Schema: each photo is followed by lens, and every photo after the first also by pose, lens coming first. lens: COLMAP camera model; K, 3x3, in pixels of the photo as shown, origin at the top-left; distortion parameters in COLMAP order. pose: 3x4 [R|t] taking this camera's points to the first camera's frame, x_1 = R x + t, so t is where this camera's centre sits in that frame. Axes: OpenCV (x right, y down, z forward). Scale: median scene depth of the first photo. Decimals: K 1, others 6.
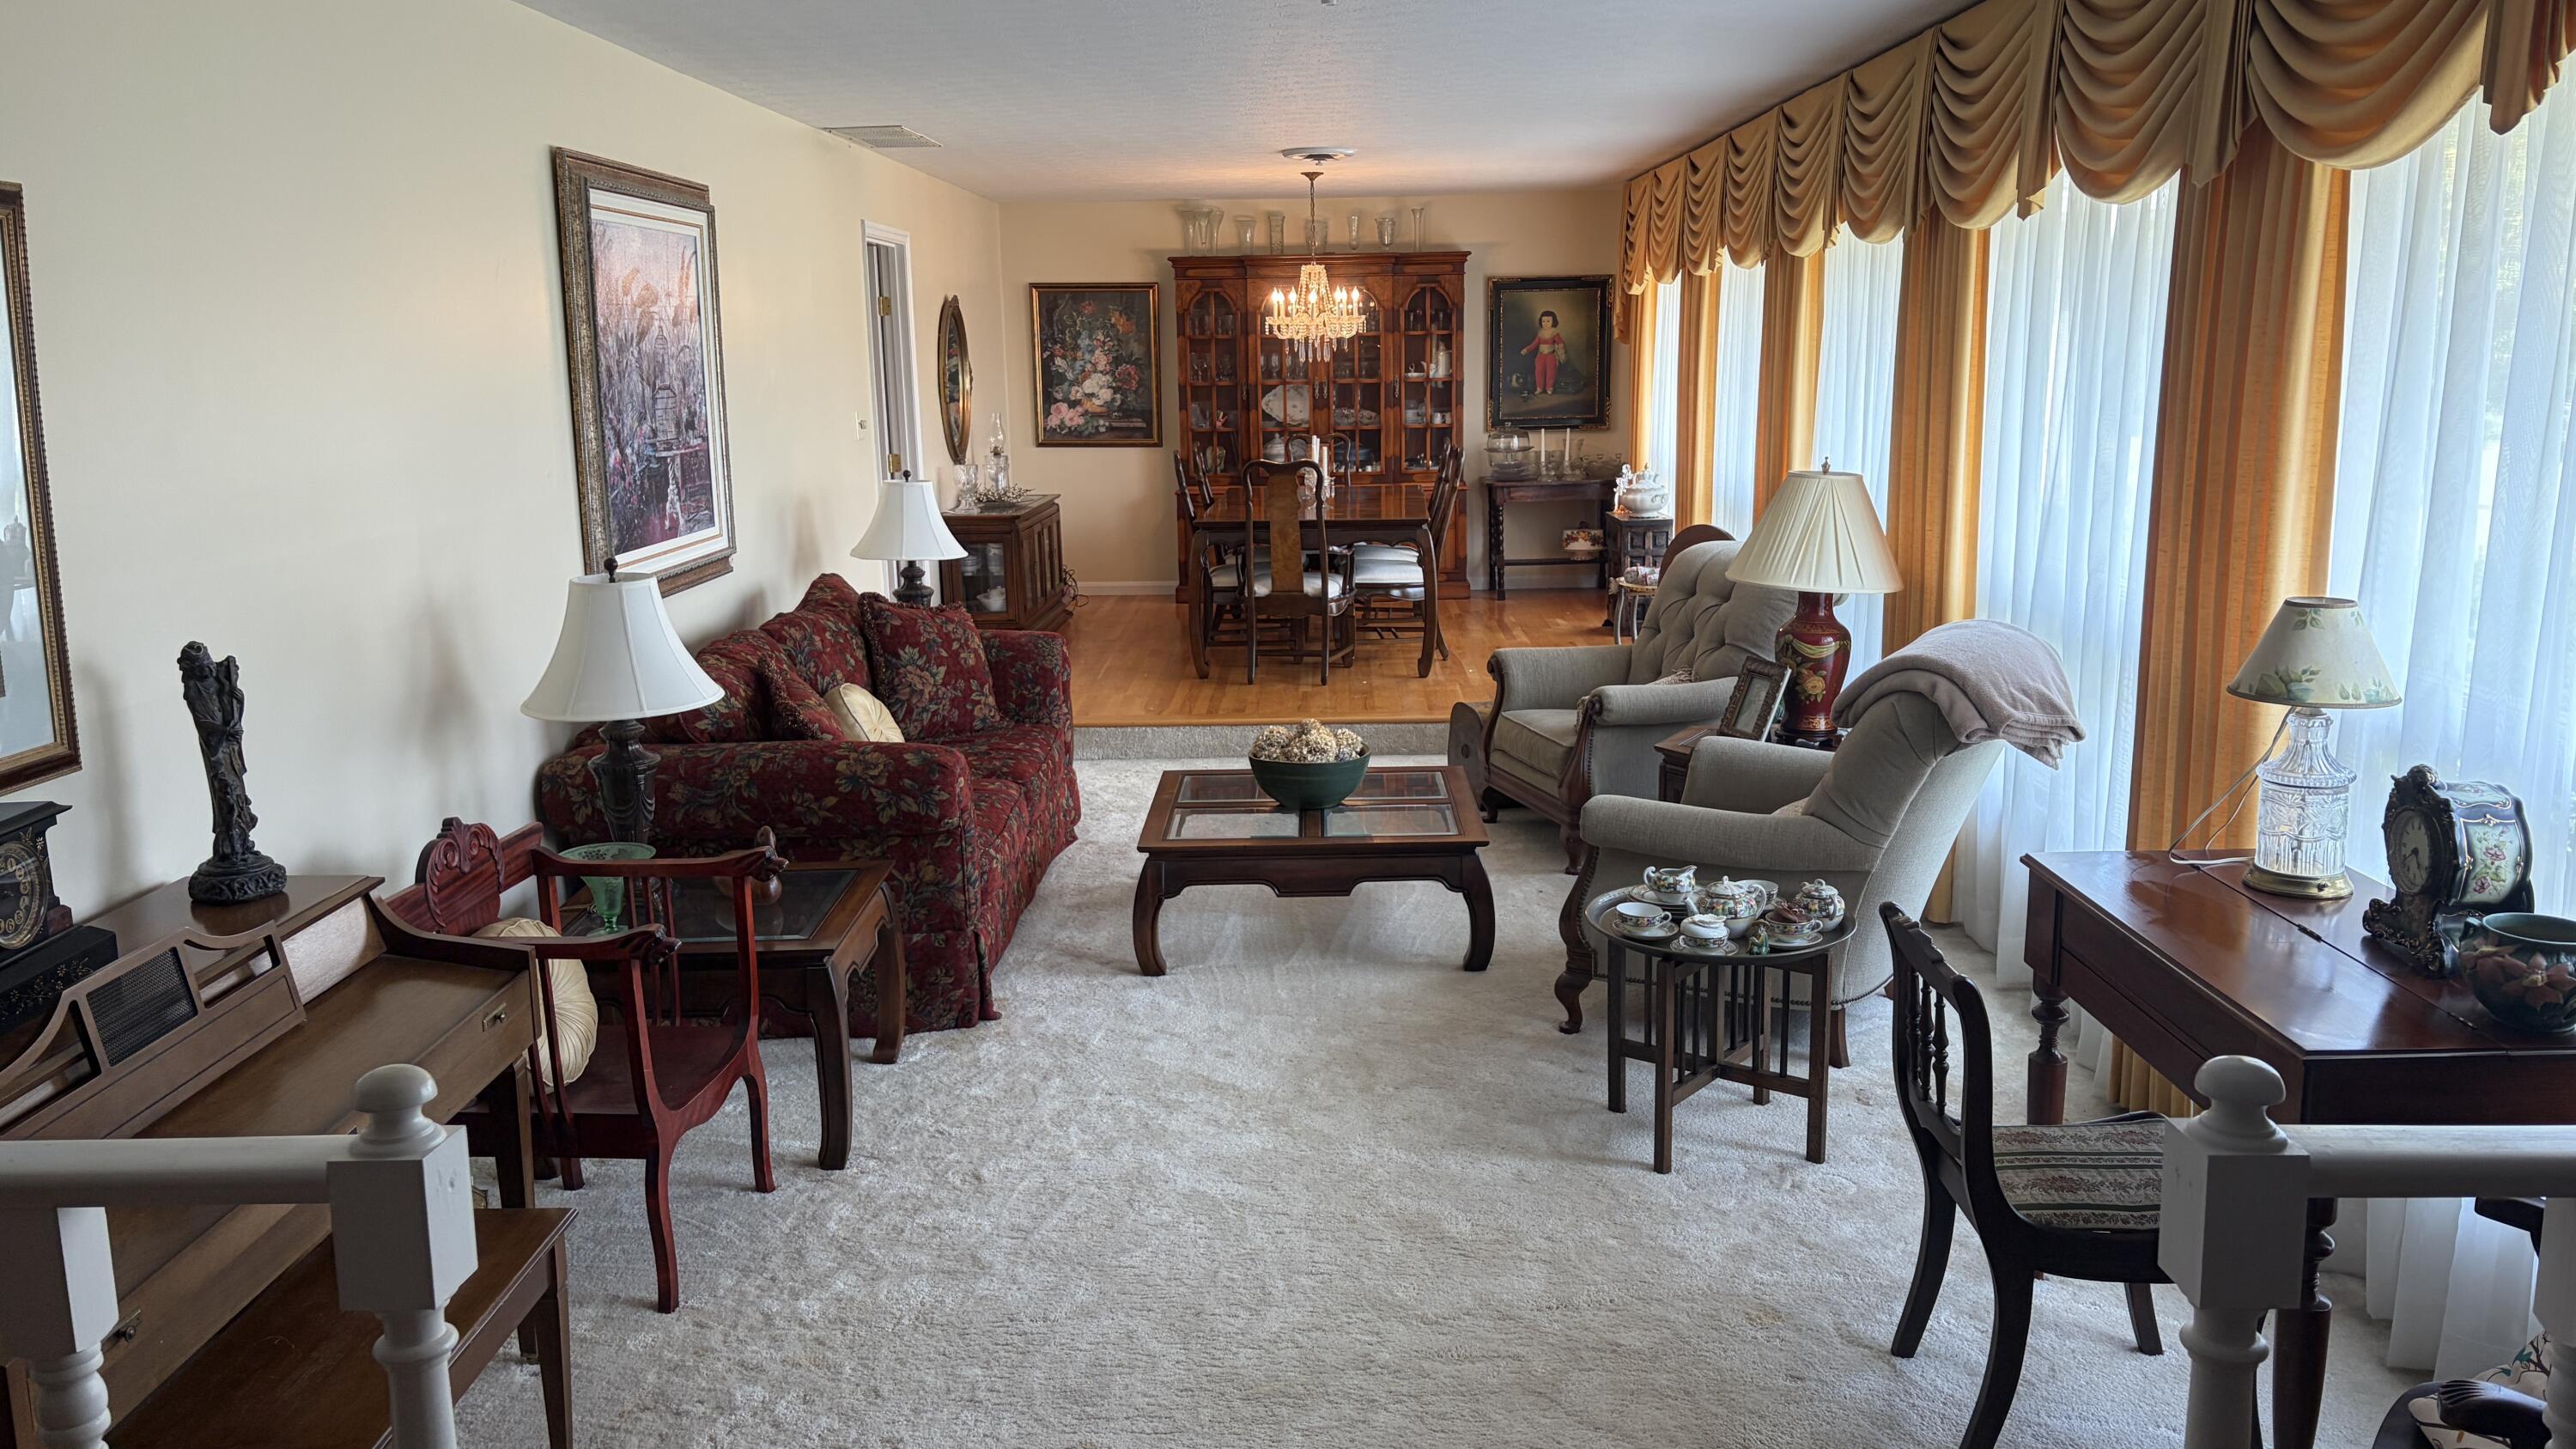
lens RADIAL K [[1911.4, 0, 1289.4], [0, 1911.4, 735.0], [0, 0, 1]] dist [0.037893, -0.029622]
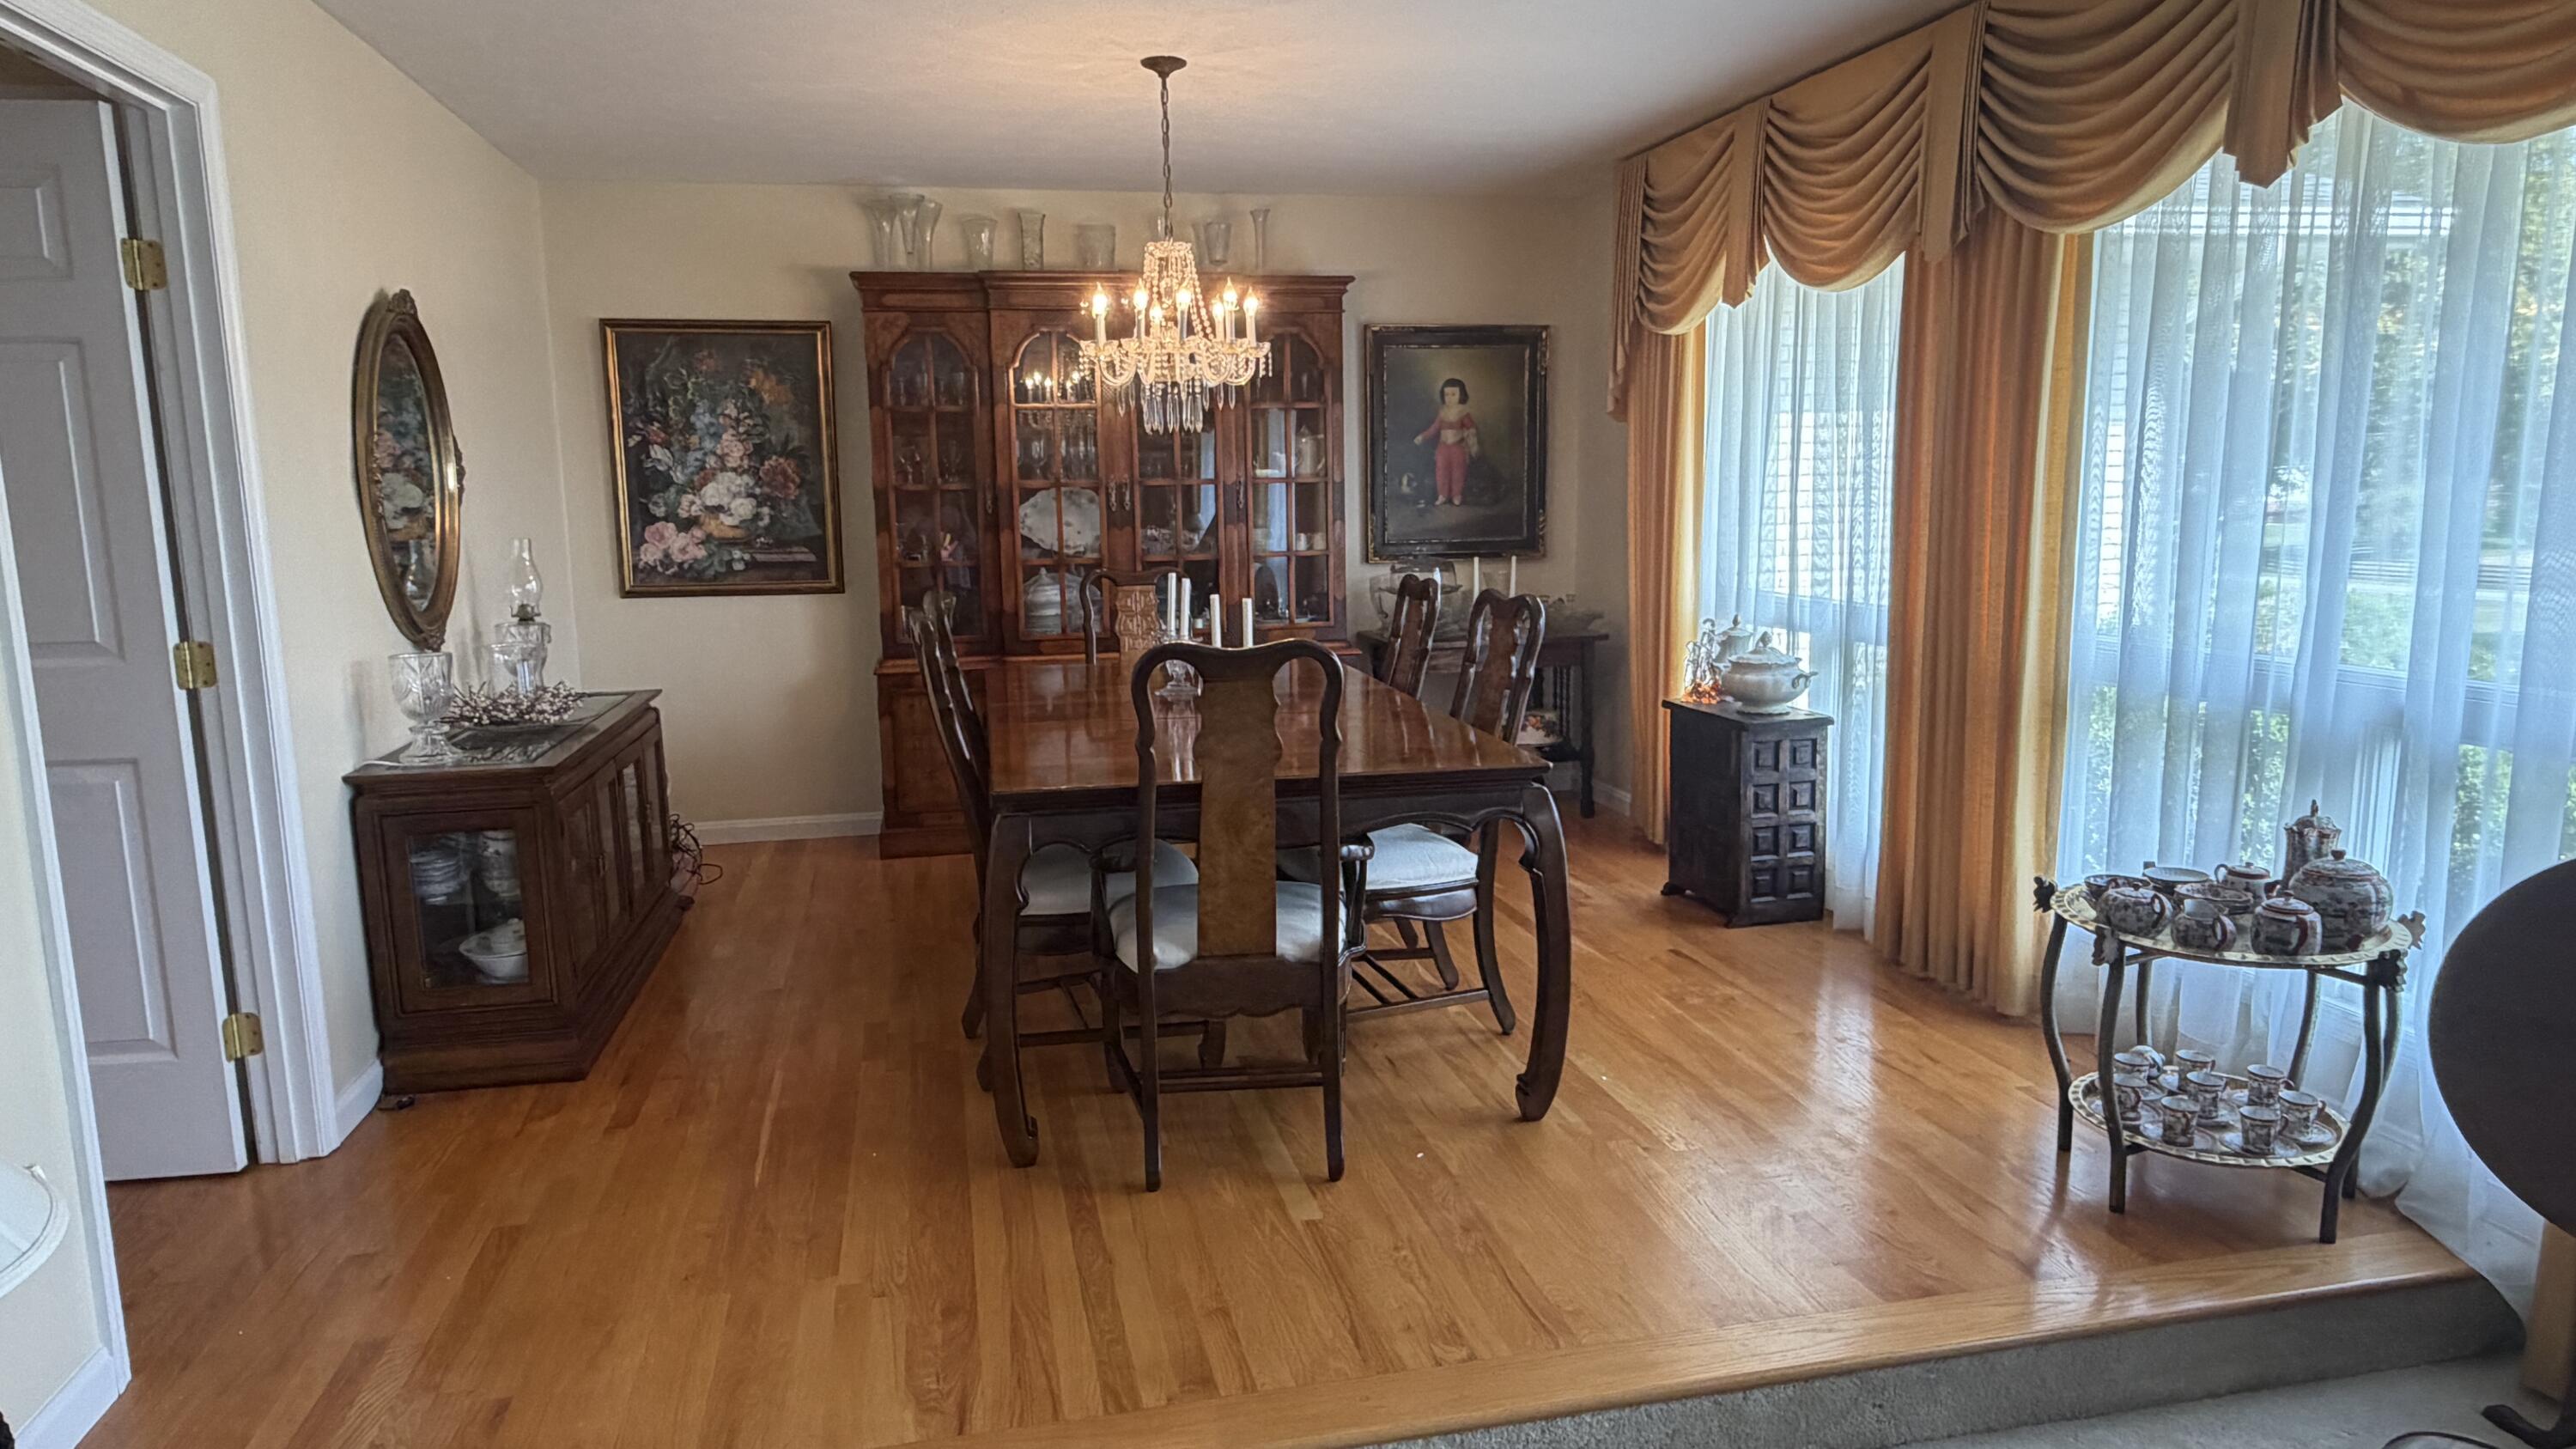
lens RADIAL K [[1585.3, 0, 1294.1], [0, 1585.3, 729.0], [0, 0, 1]] dist [0.002804, -0.000866]
pose [[0.970355, -0.037162, 0.238812, -0.053052], [0.049199, 0.997791, -0.044641, -0.083585], [-0.236625, 0.055067, 0.970039, 0.513638]]
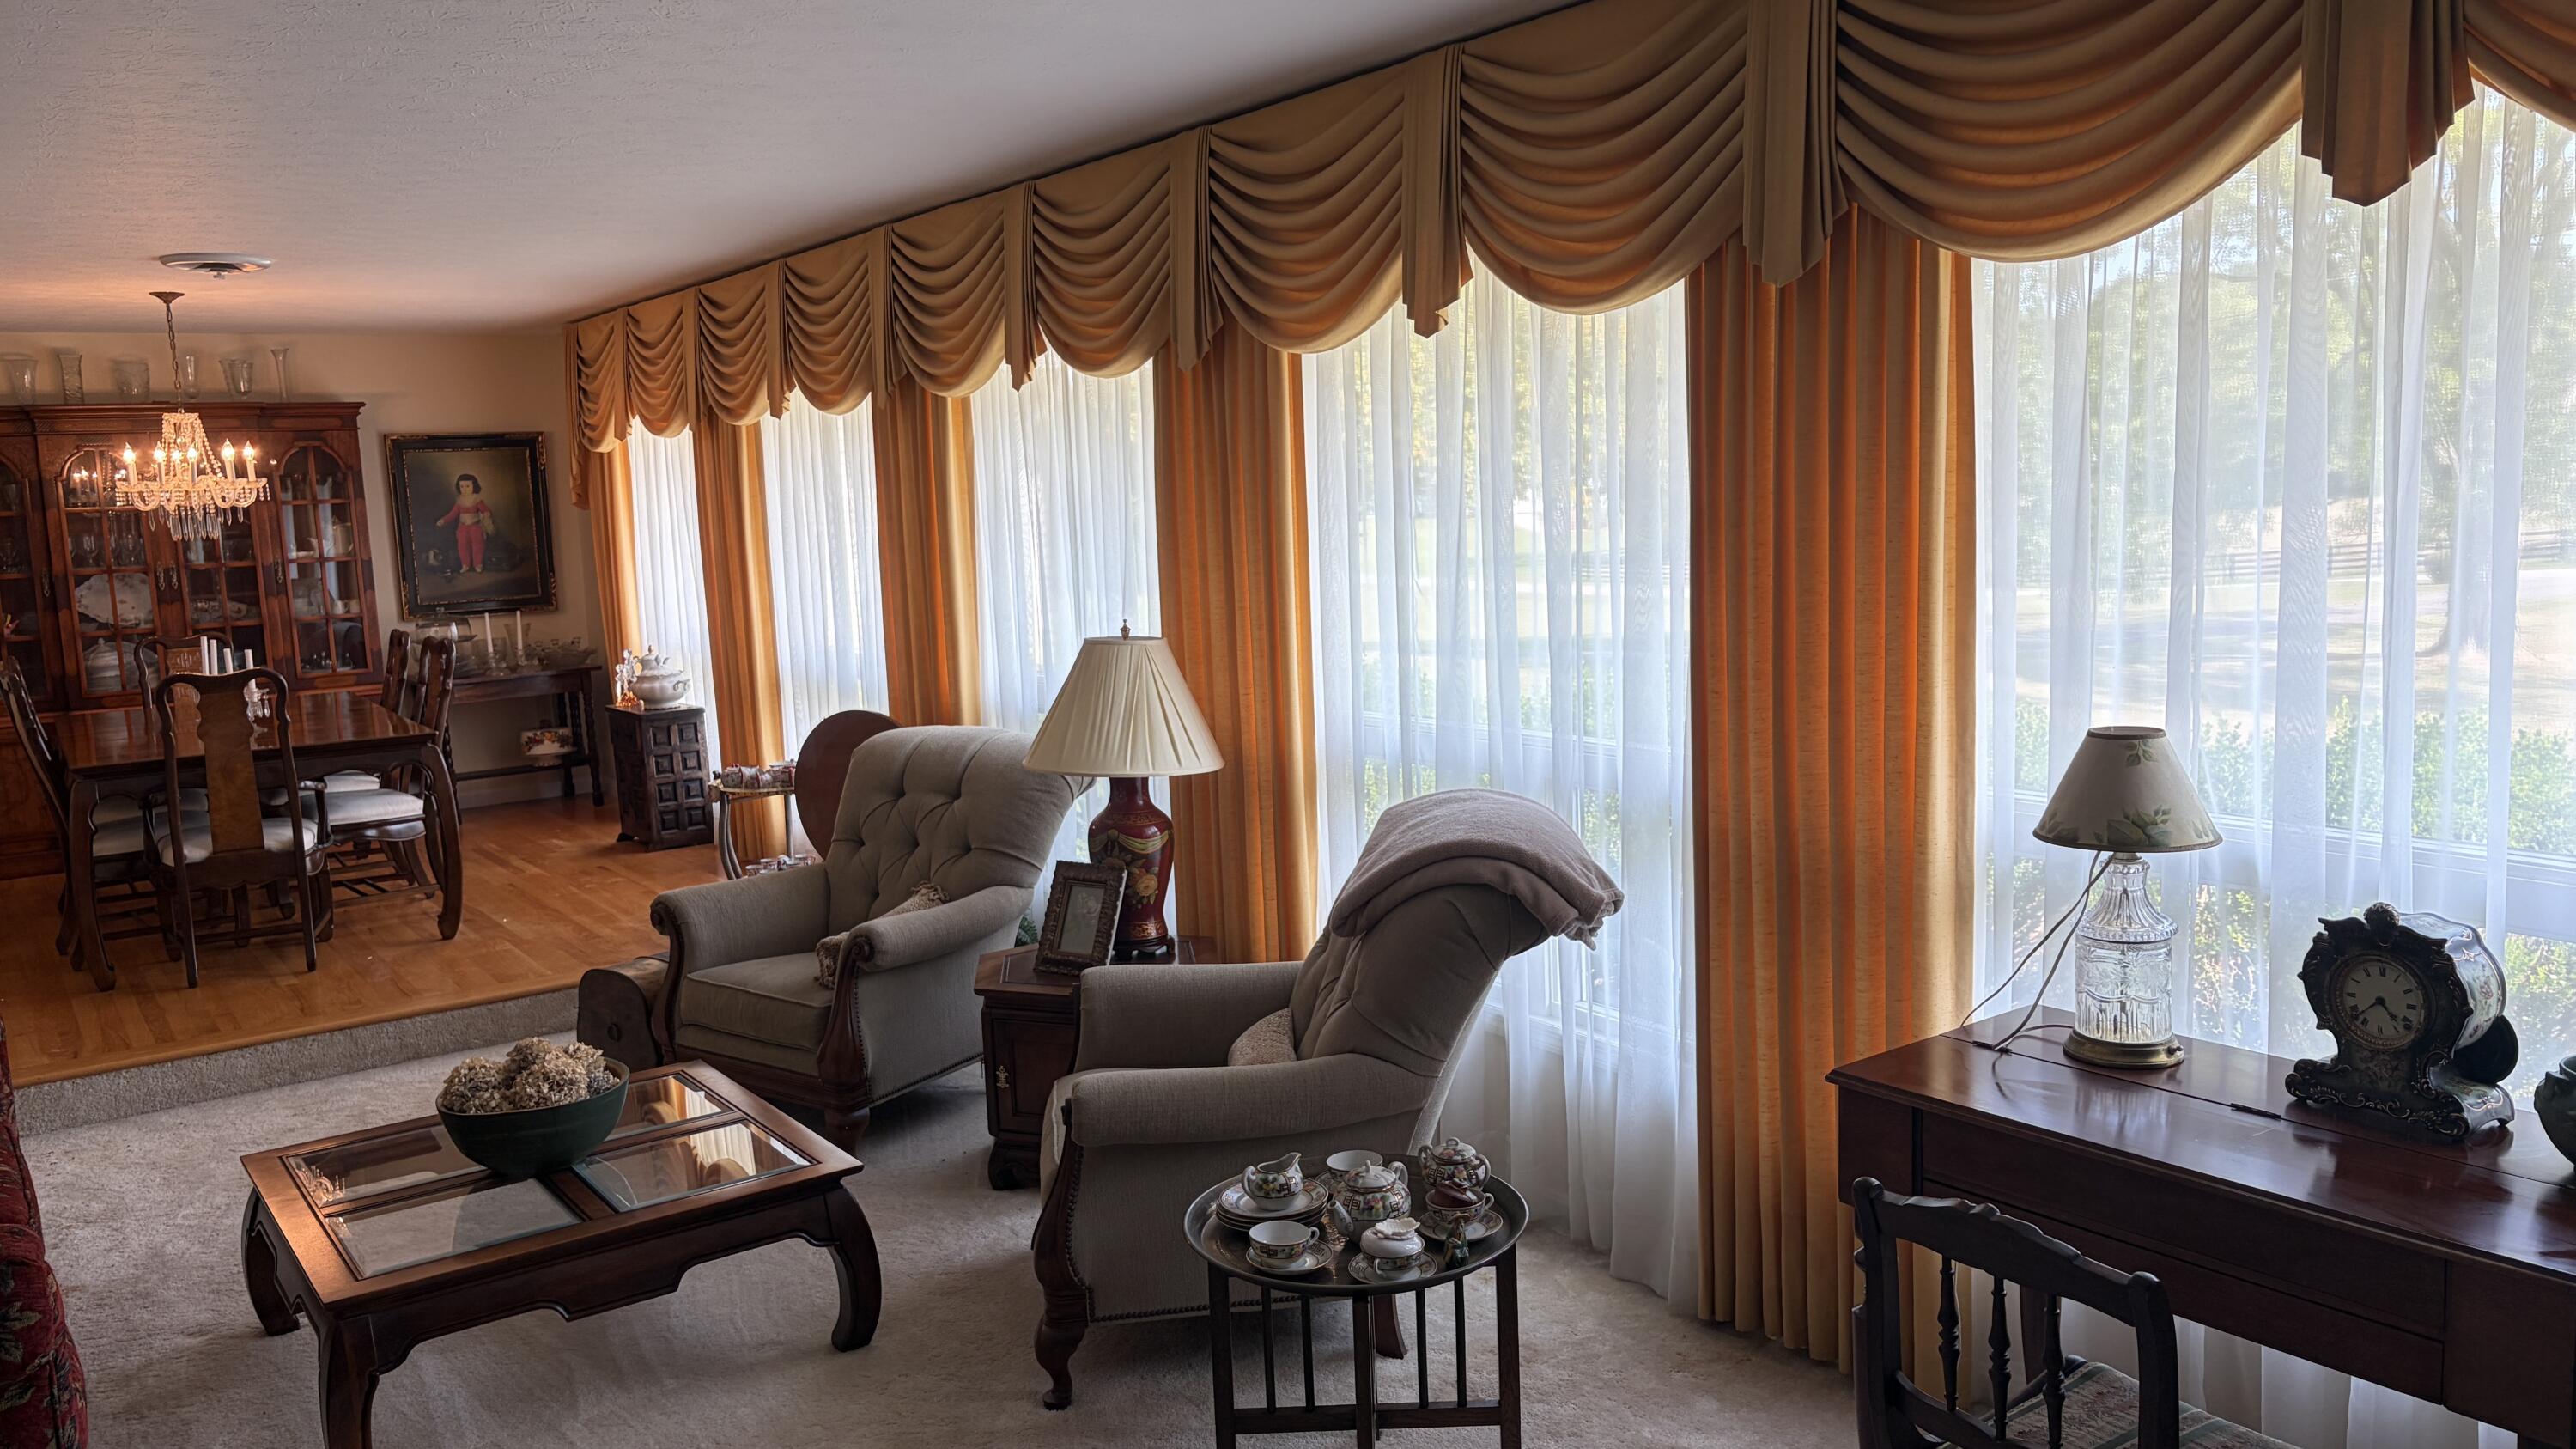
lens RADIAL K [[1911.4, 0, 1277.6], [0, 1911.4, 732.4], [0, 0, 1]] dist [0.037893, -0.029622]
pose [[0.807299, -0.093311, 0.582718, -0.080829], [0.145246, 0.988463, -0.042940, -0.023892], [-0.571989, 0.119303, 0.811539, 0.137483]]
